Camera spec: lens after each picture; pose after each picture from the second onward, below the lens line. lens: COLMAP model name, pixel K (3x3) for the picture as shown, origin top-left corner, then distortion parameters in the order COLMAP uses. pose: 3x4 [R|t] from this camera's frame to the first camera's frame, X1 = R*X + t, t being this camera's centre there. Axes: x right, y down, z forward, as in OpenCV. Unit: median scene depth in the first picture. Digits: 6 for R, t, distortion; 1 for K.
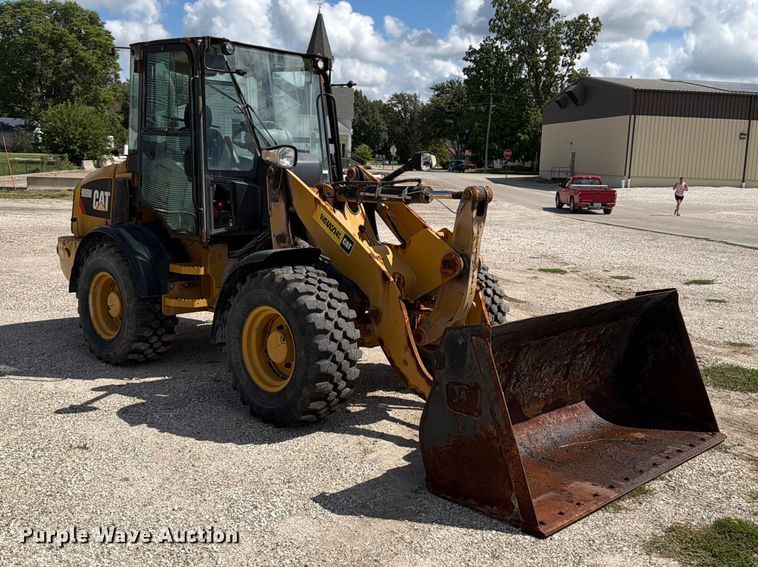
lens RADIAL K [[801.5, 0, 409.9], [0, 801.5, 265.7], [0, 0, 1]] dist [0.235132, -0.628515]
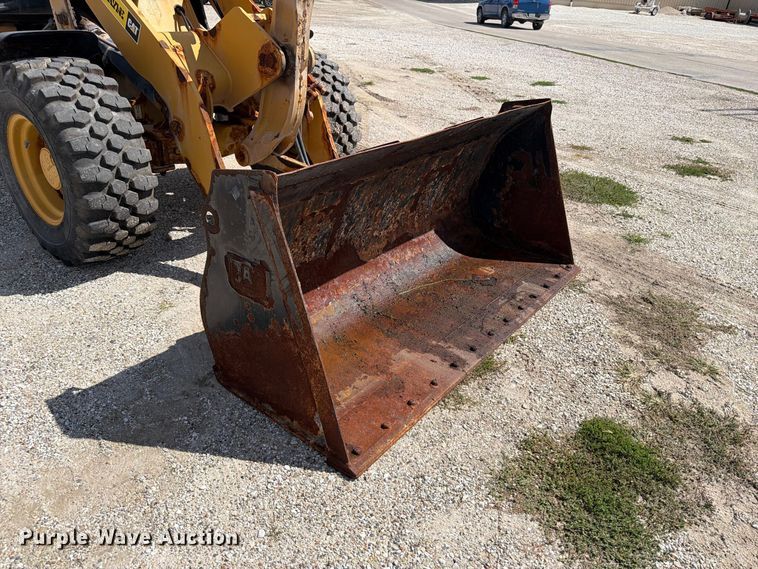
lens RADIAL K [[546.2, 0, 379.0], [0, 546.2, 284.5], [0, 0, 1]] dist [0.052354, -0.073308]
pose [[0.995566, -0.011731, 0.093330, 0.103746], [-0.023920, 0.928004, 0.371803, -0.001022], [-0.090972, -0.372387, 0.923608, 0.451985]]
